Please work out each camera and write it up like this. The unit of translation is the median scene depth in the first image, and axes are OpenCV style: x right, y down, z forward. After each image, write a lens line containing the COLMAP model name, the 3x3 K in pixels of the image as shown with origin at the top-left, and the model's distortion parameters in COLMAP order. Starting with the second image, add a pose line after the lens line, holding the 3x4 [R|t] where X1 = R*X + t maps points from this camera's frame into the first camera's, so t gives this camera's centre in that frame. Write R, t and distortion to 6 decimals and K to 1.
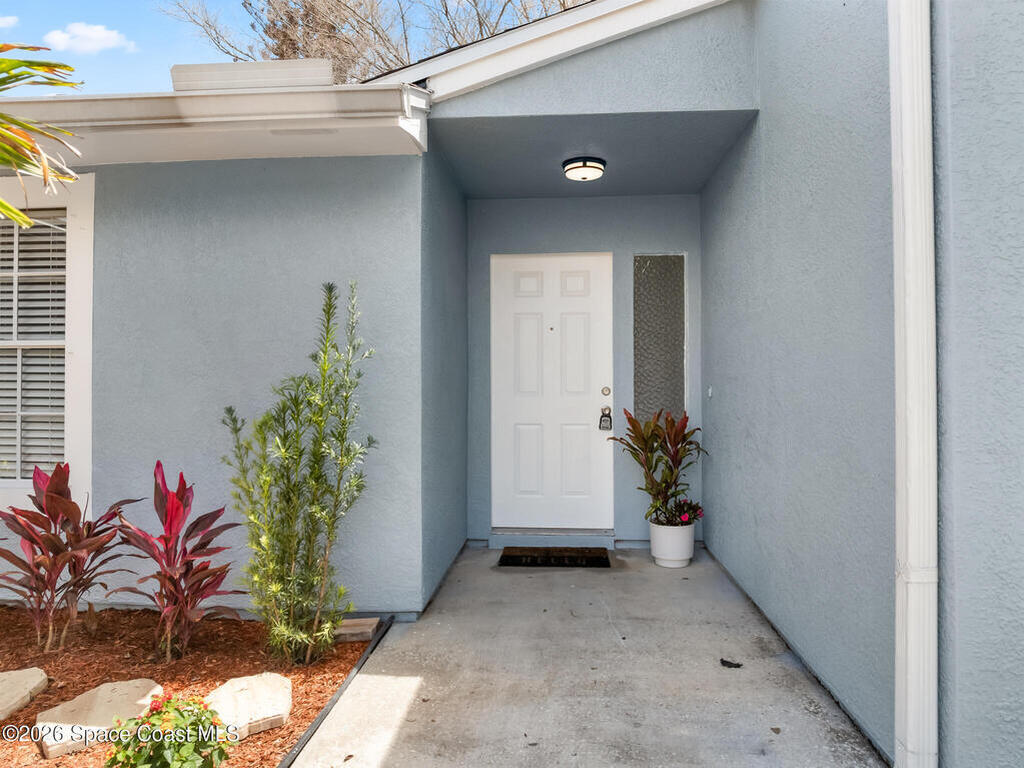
lens RADIAL K [[721.0, 0, 512.0], [0, 721.0, 384.0], [0, 0, 1]] dist [-0.038116, -0.003958]
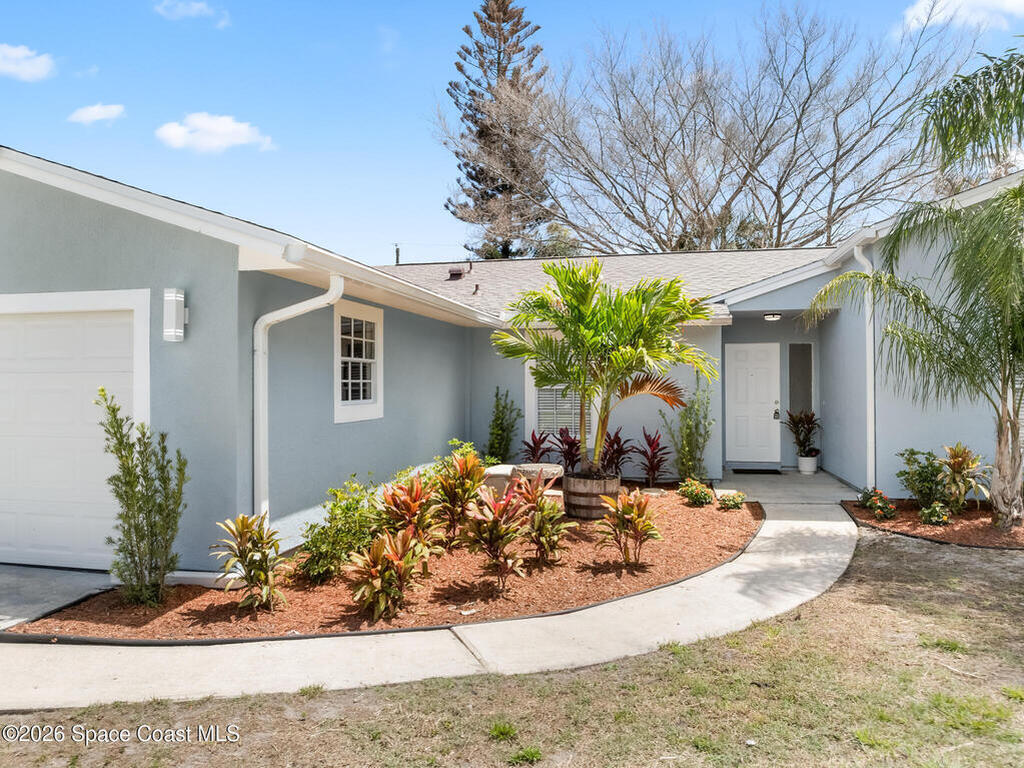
lens RADIAL K [[721.0, 0, 512.0], [0, 721.0, 384.0], [0, 0, 1]] dist [-0.038116, -0.003958]
pose [[0.990070, -0.002647, -0.140552, -0.421782], [0.002648, 0.999996, -0.000179, -0.055168], [0.140552, -0.000195, 0.990073, -1.524647]]
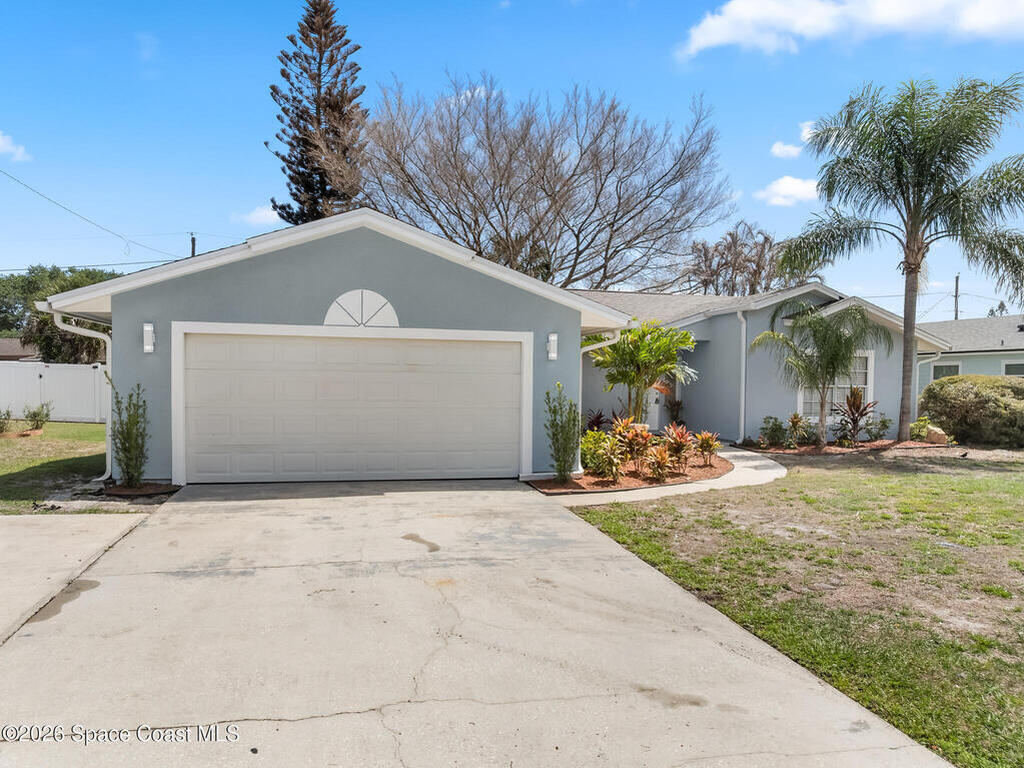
lens RADIAL K [[748.8, 0, 516.2], [0, 748.8, 409.5], [0, 0, 1]] dist [-0.030503, -0.003265]
pose [[0.949718, 0.000269, 0.313108, -1.964628], [-0.013936, 0.999045, 0.041412, -0.063488], [-0.312798, -0.043693, 0.948814, -2.726913]]
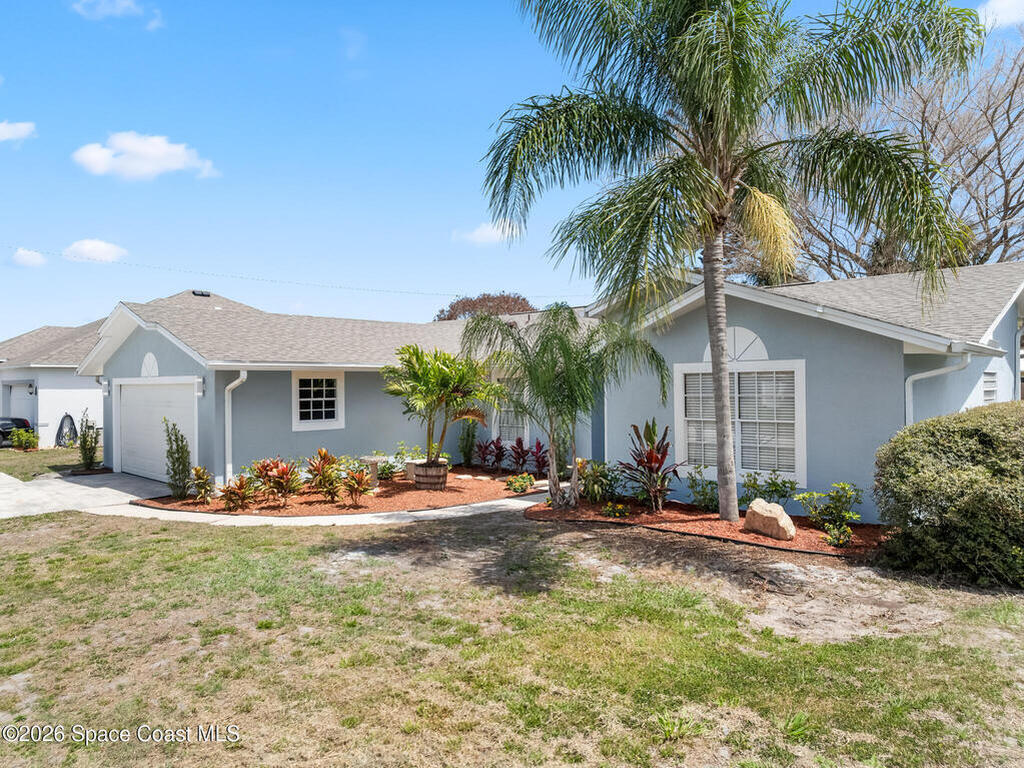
lens RADIAL K [[721.0, 0, 512.0], [0, 721.0, 384.0], [0, 0, 1]] dist [-0.038116, -0.003958]
pose [[0.768287, -0.010646, -0.640017, 1.631927], [0.011452, 0.999930, -0.002886, -0.155076], [0.640004, -0.005112, 0.768355, -1.853964]]
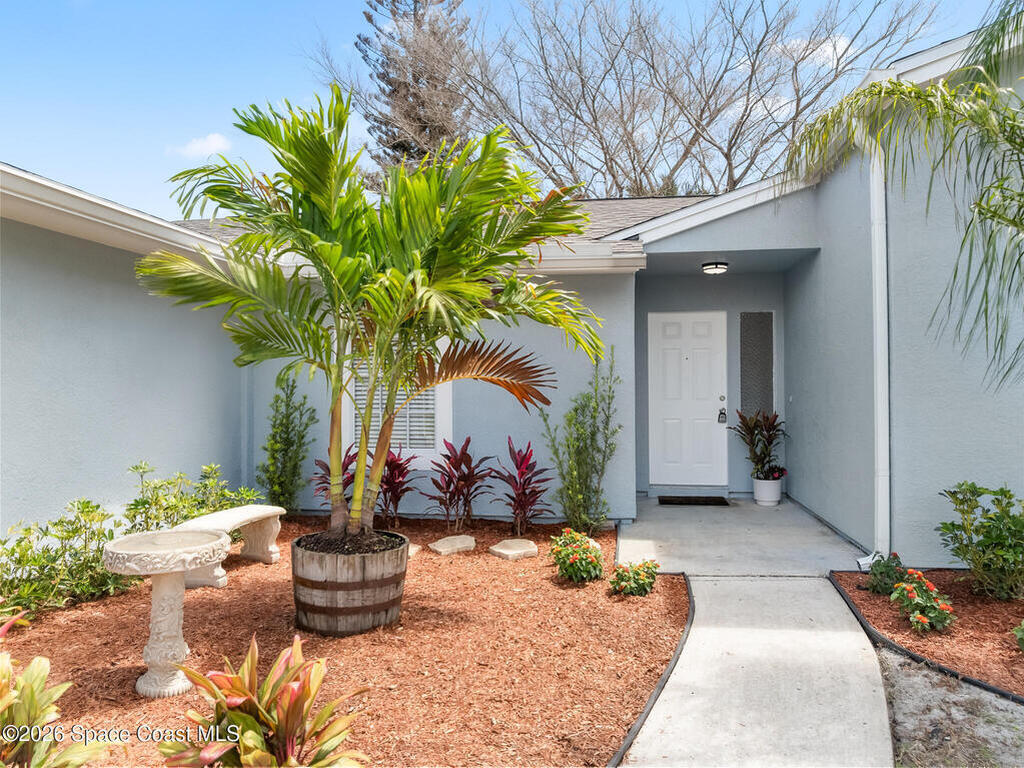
lens RADIAL K [[721.0, 0, 512.0], [0, 721.0, 384.0], [0, 0, 1]] dist [-0.038116, -0.003958]
pose [[0.996576, -0.003575, -0.082601, -0.217176], [0.003530, 0.999994, -0.000692, -0.023711], [0.082603, 0.000398, 0.996582, -0.663712]]
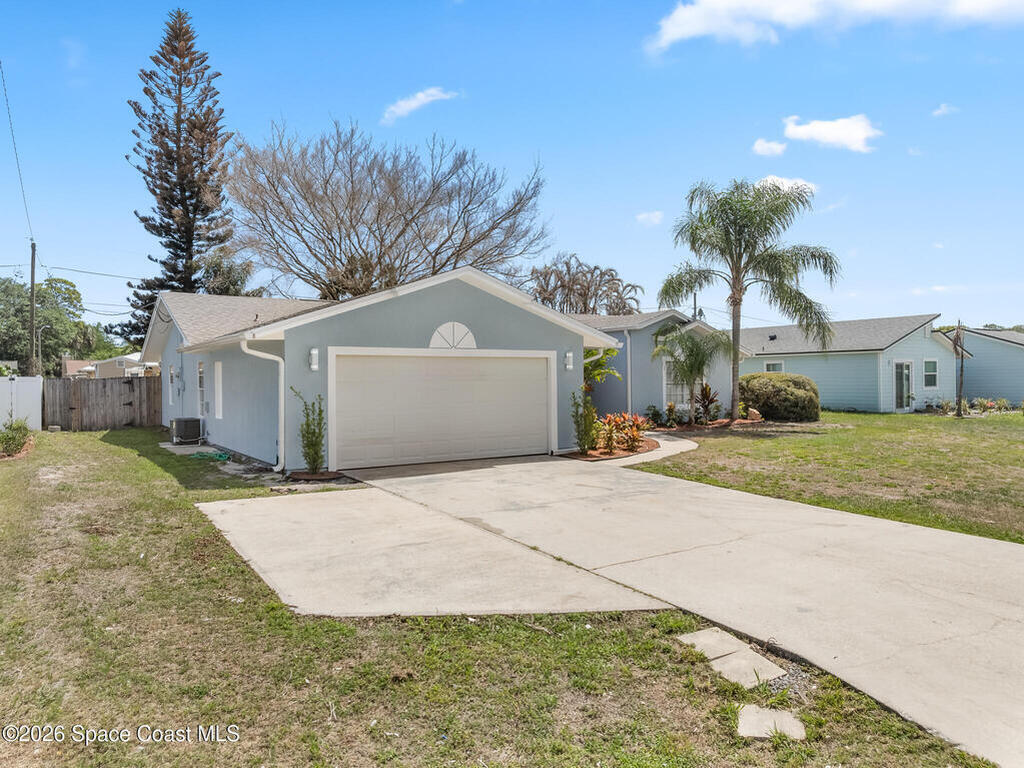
lens RADIAL K [[721.0, 0, 512.0], [0, 721.0, 384.0], [0, 0, 1]] dist [-0.038116, -0.003958]
pose [[0.791544, -0.010515, 0.611022, -3.351380], [0.005926, 0.999937, 0.009530, -0.093520], [-0.611084, -0.003923, 0.791556, -2.958196]]
